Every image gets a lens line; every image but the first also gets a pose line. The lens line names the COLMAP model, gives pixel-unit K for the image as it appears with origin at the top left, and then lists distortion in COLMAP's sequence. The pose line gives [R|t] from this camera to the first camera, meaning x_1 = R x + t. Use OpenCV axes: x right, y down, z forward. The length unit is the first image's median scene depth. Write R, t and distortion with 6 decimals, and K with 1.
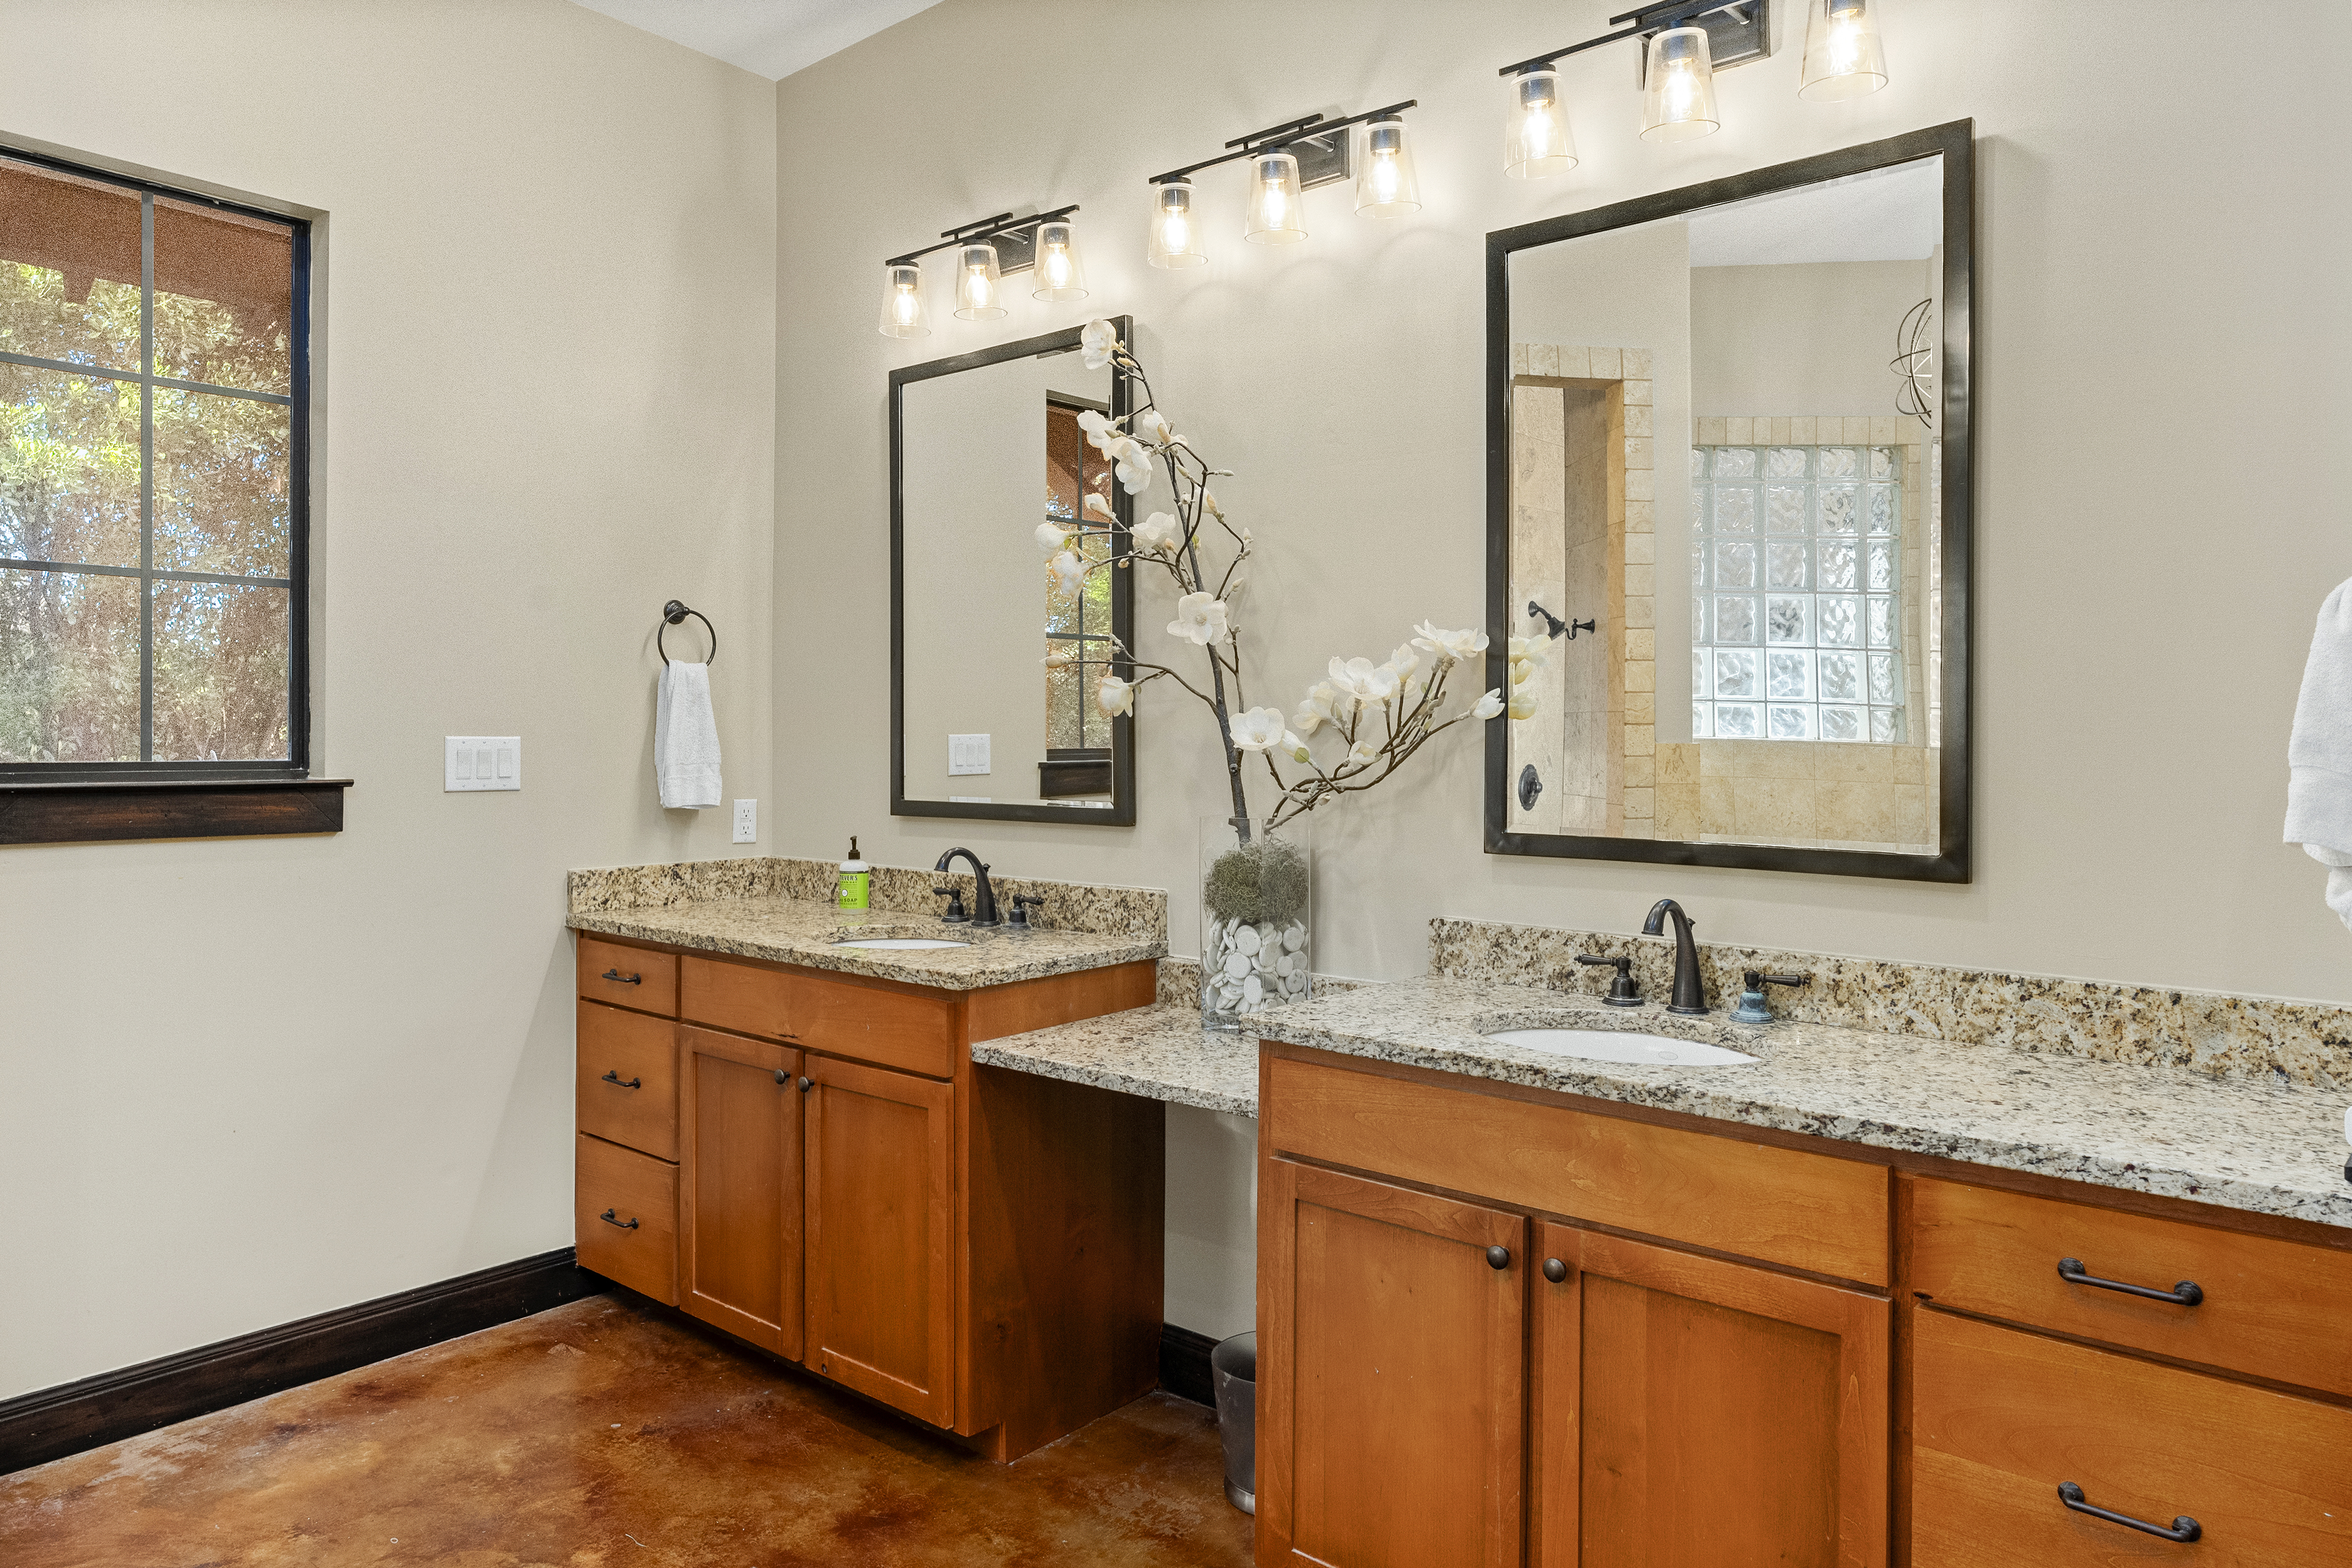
lens RADIAL K [[1506.3, 0, 1191.9], [0, 1506.3, 731.3], [0, 0, 1]] dist [0.000601, 0.000244]
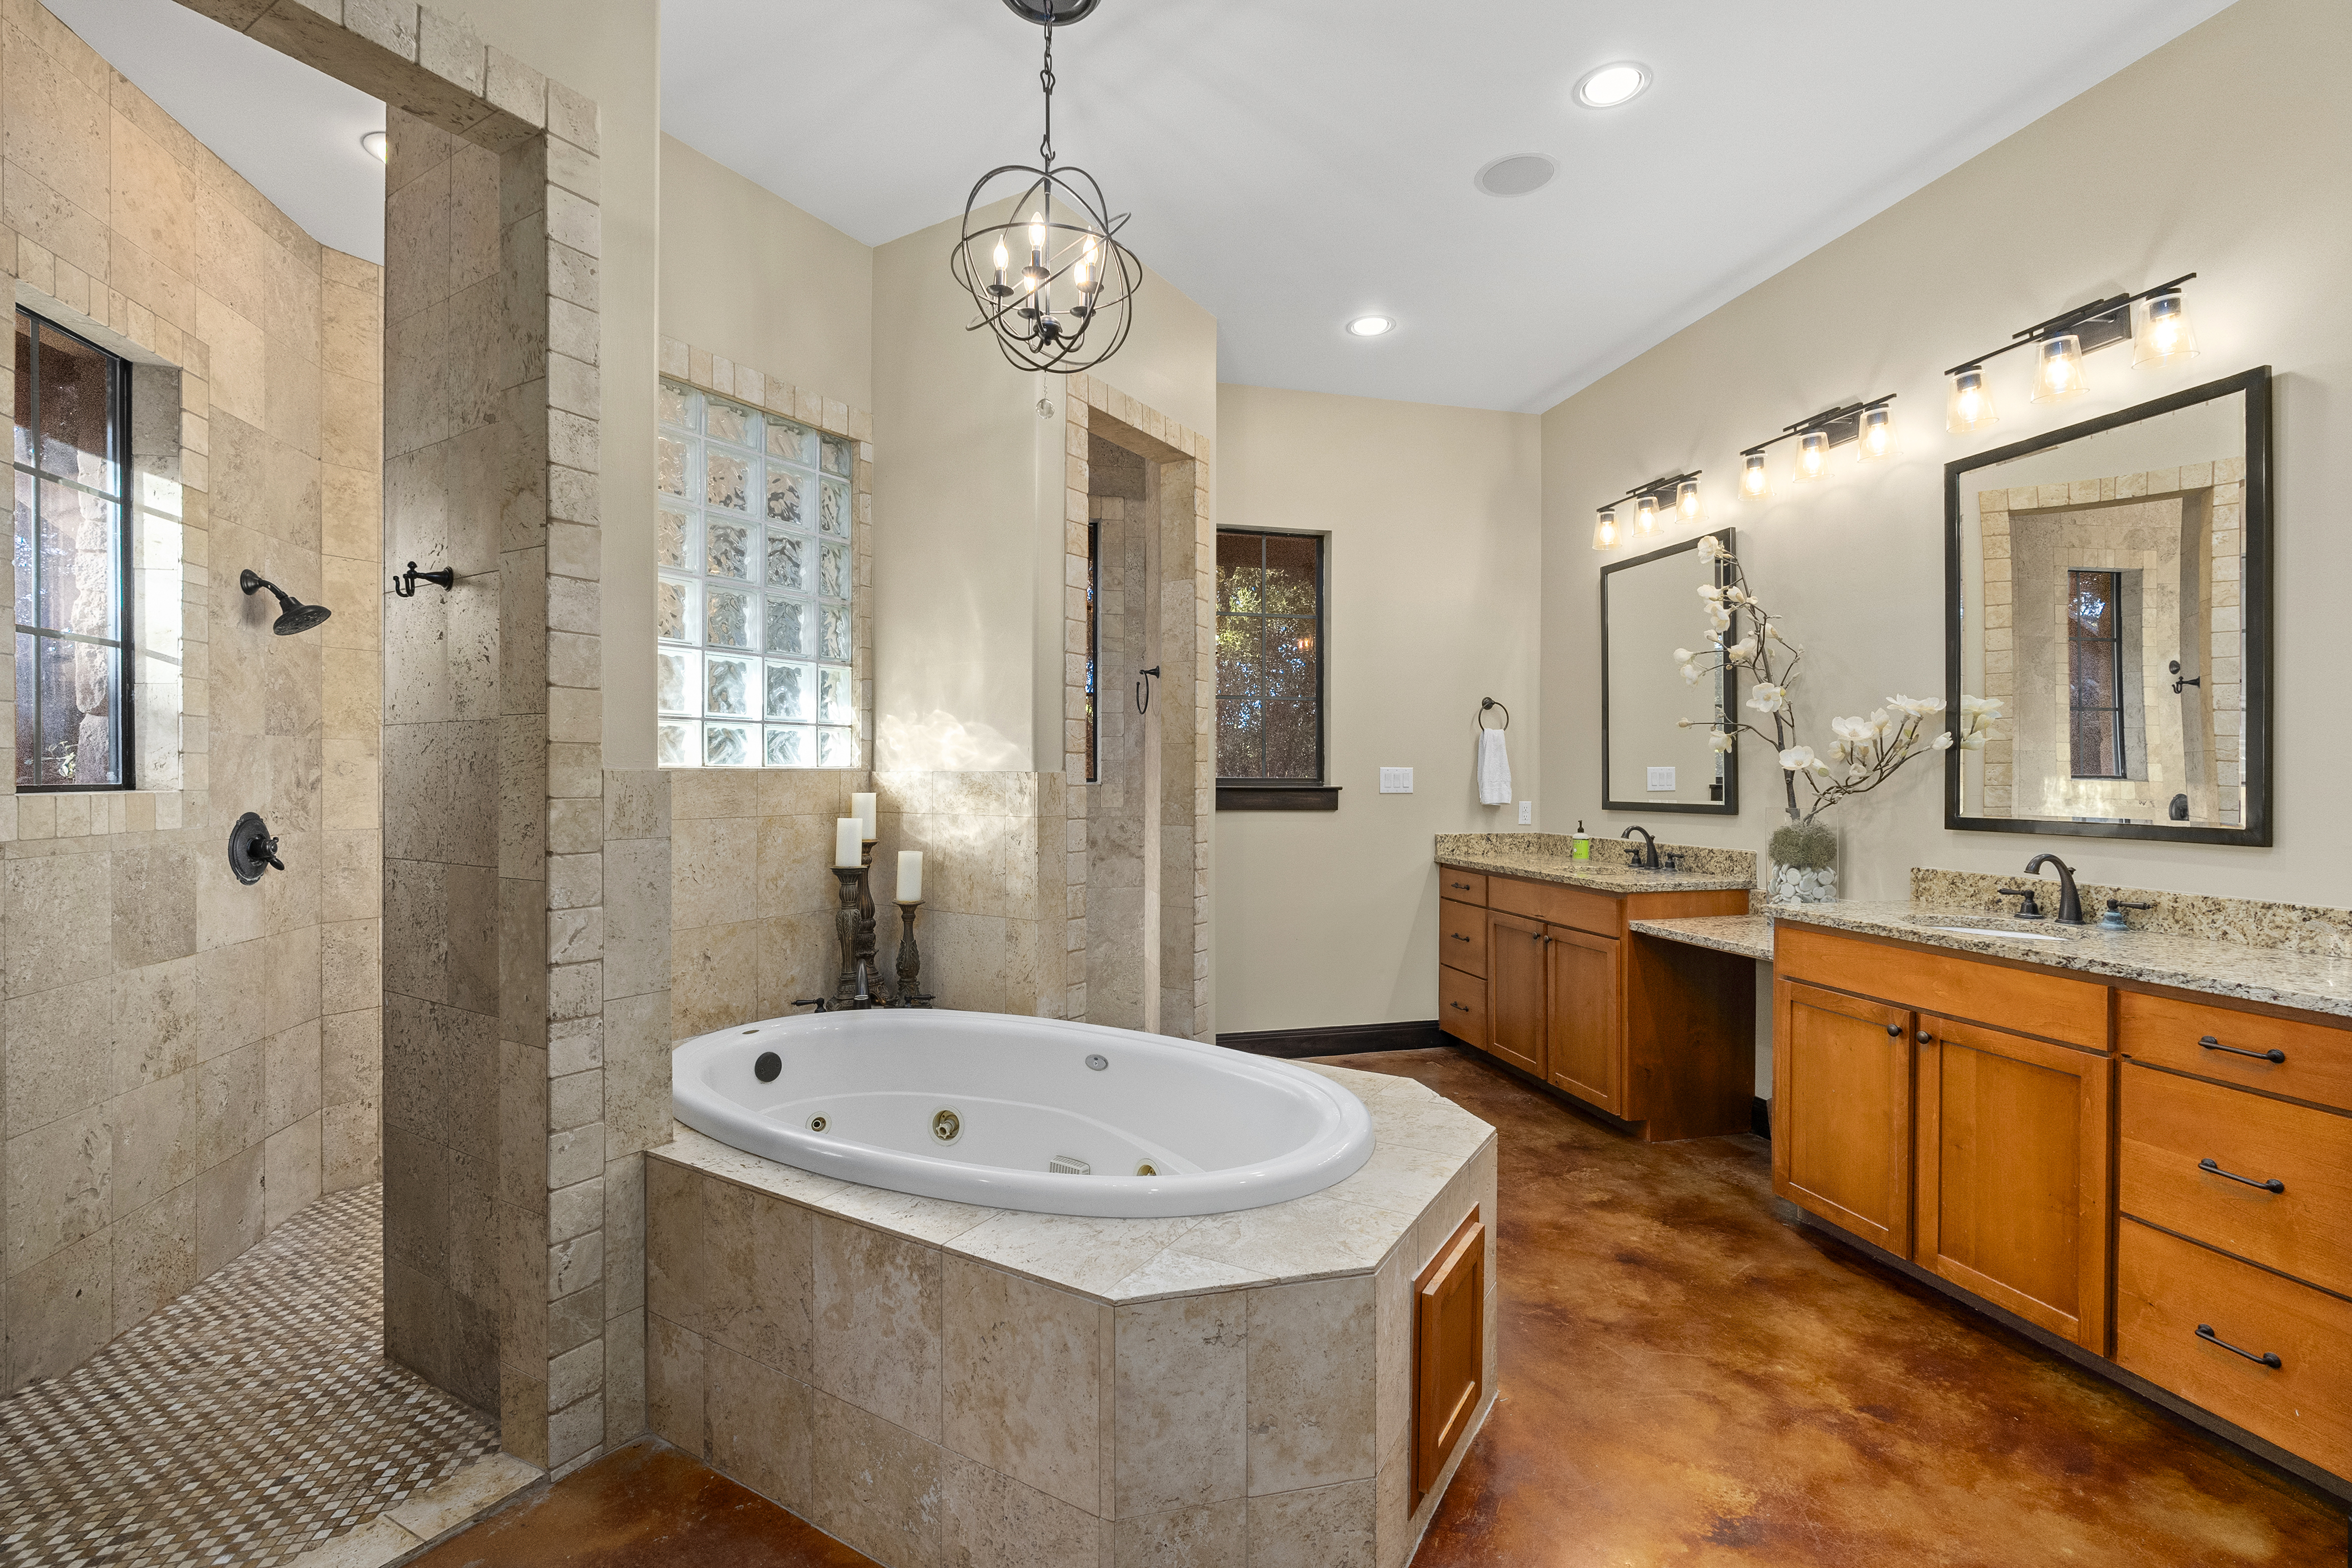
lens RADIAL K [[1048.7, 0, 1189.2], [0, 1048.7, 772.9], [0, 0, 1]] dist [-0.003102, 0.000036]
pose [[0.809031, -0.003104, -0.587758, 0.184579], [0.001471, 0.999994, -0.003255, 0.018687], [0.587764, 0.001769, 0.809031, -0.420378]]
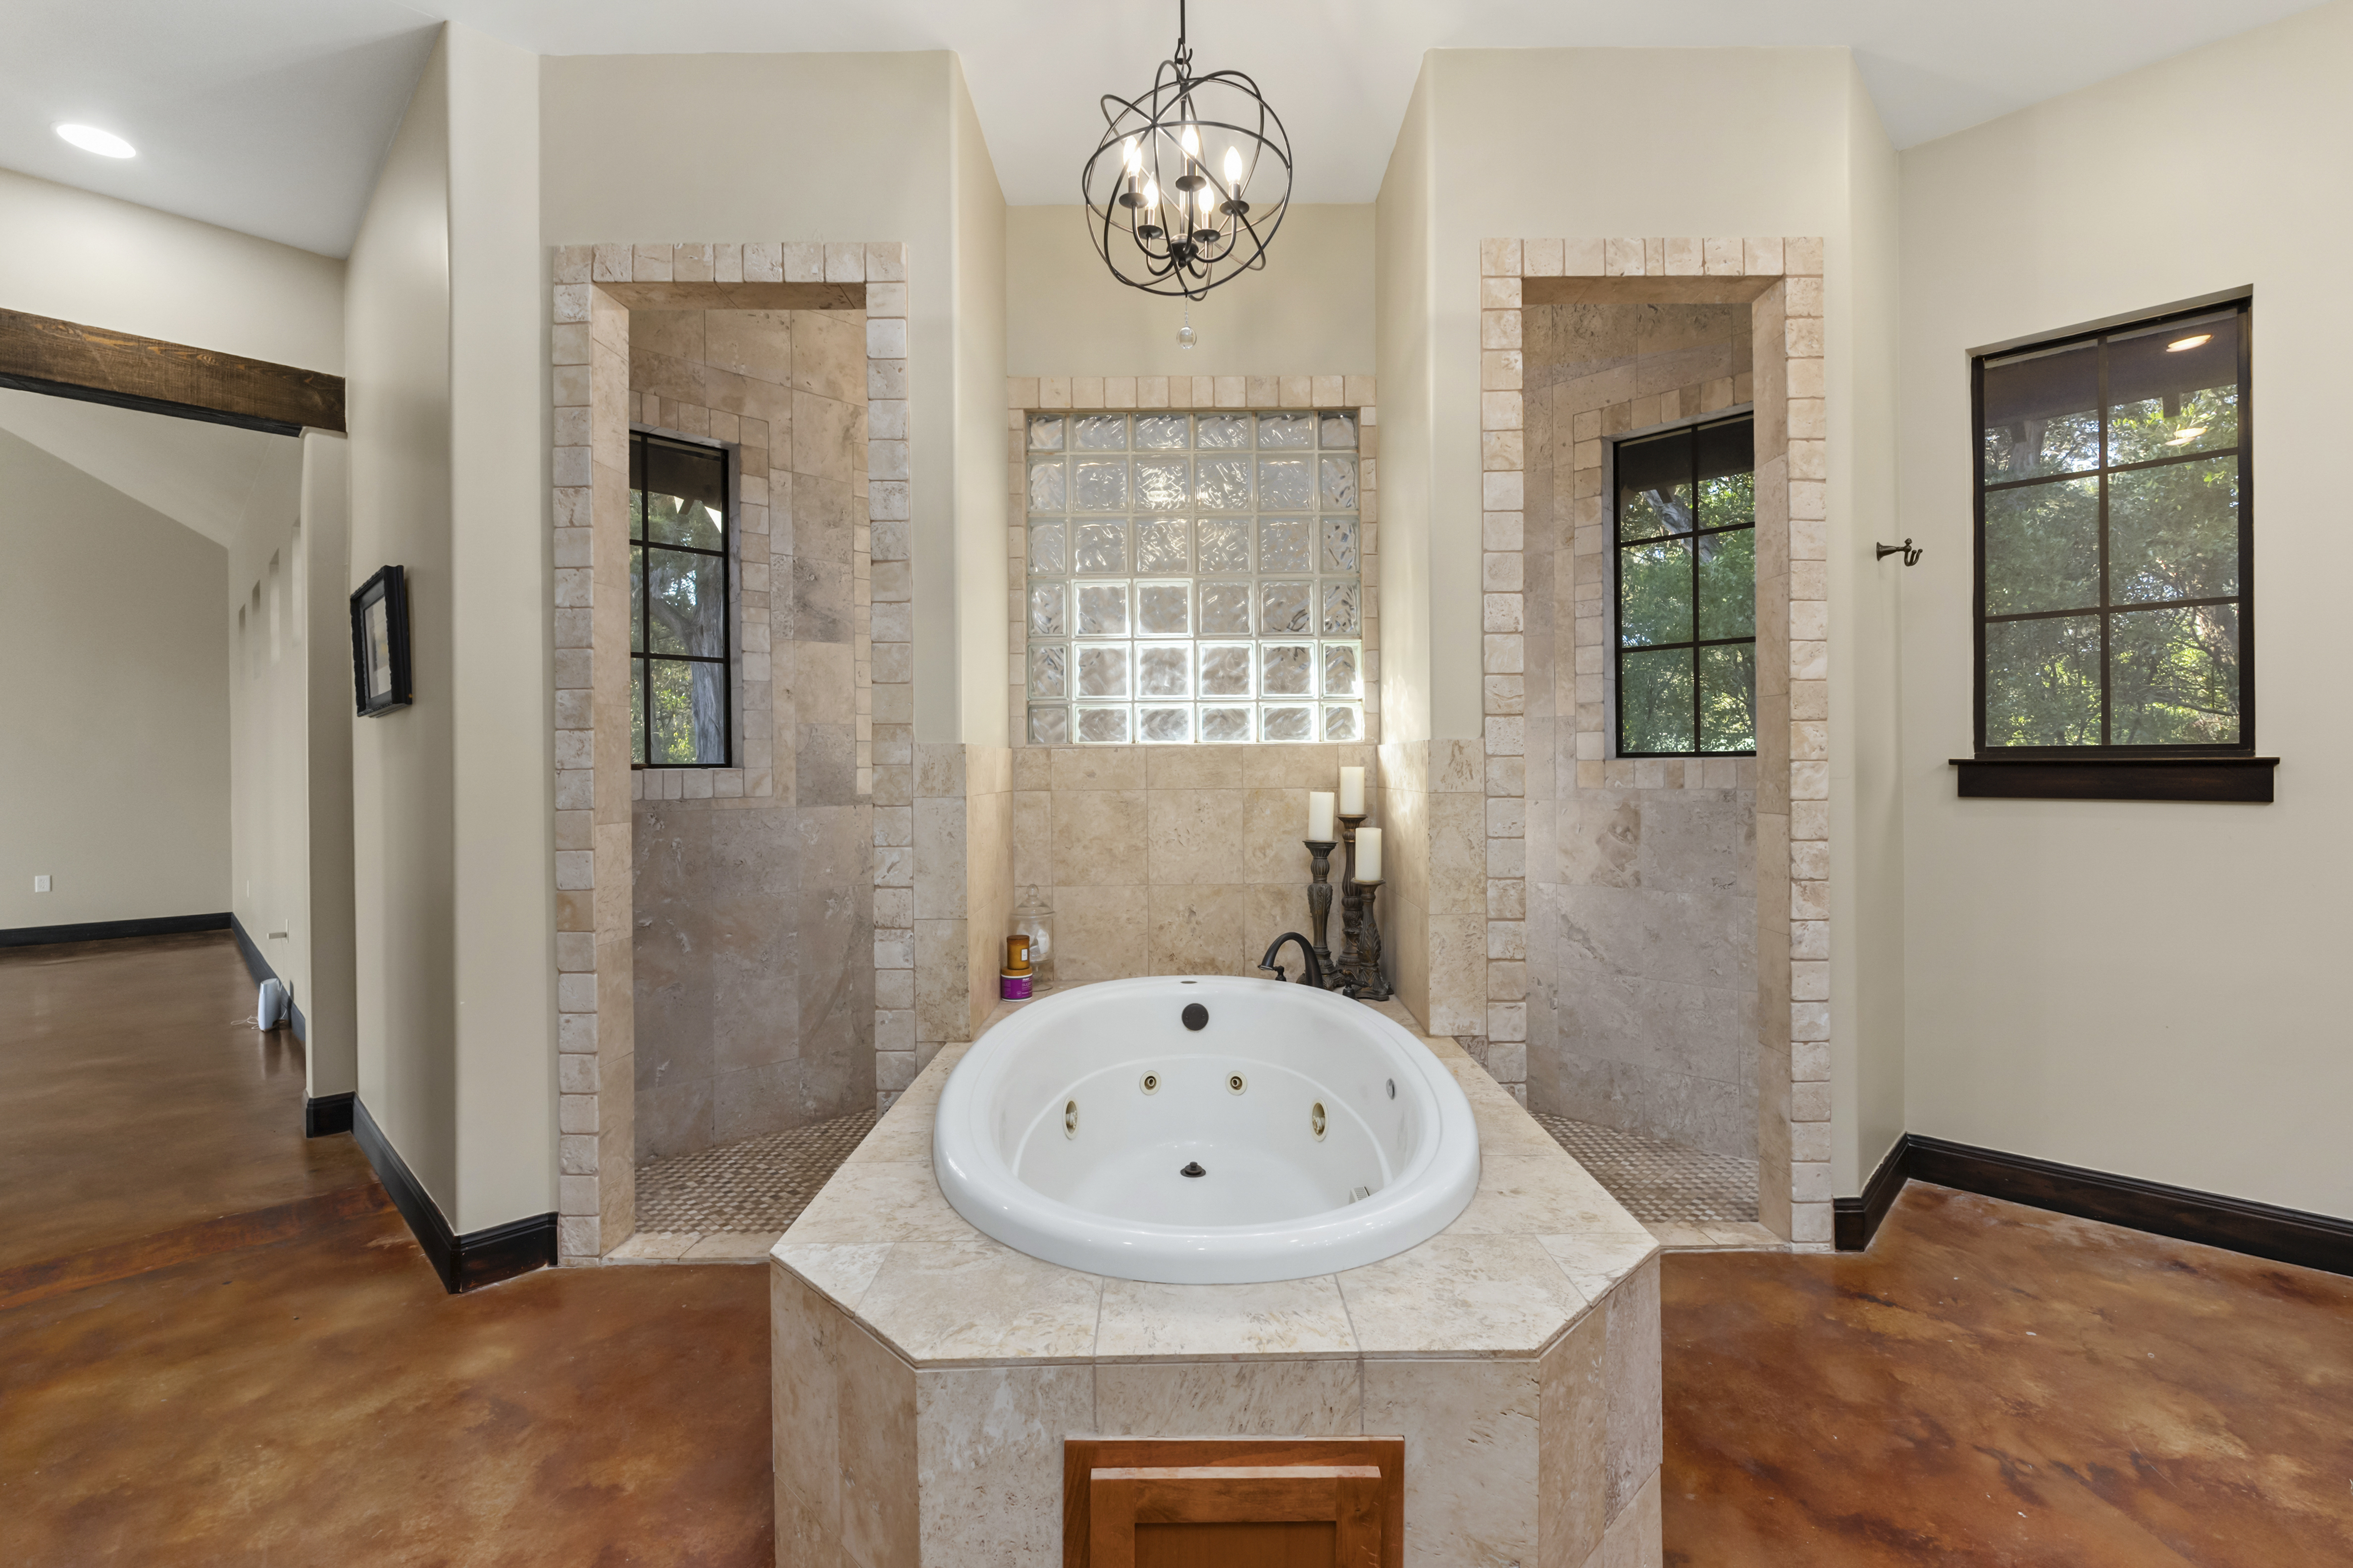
lens RADIAL K [[1038.6, 0, 1178.8], [0, 1038.6, 766.2], [0, 0, 1]] dist [-0.007980, 0.000245]
pose [[-0.082482, -0.003799, -0.996585, 0.352565], [0.007961, 0.999958, -0.004471, 0.040235], [0.996561, -0.008302, -0.082449, 0.241311]]
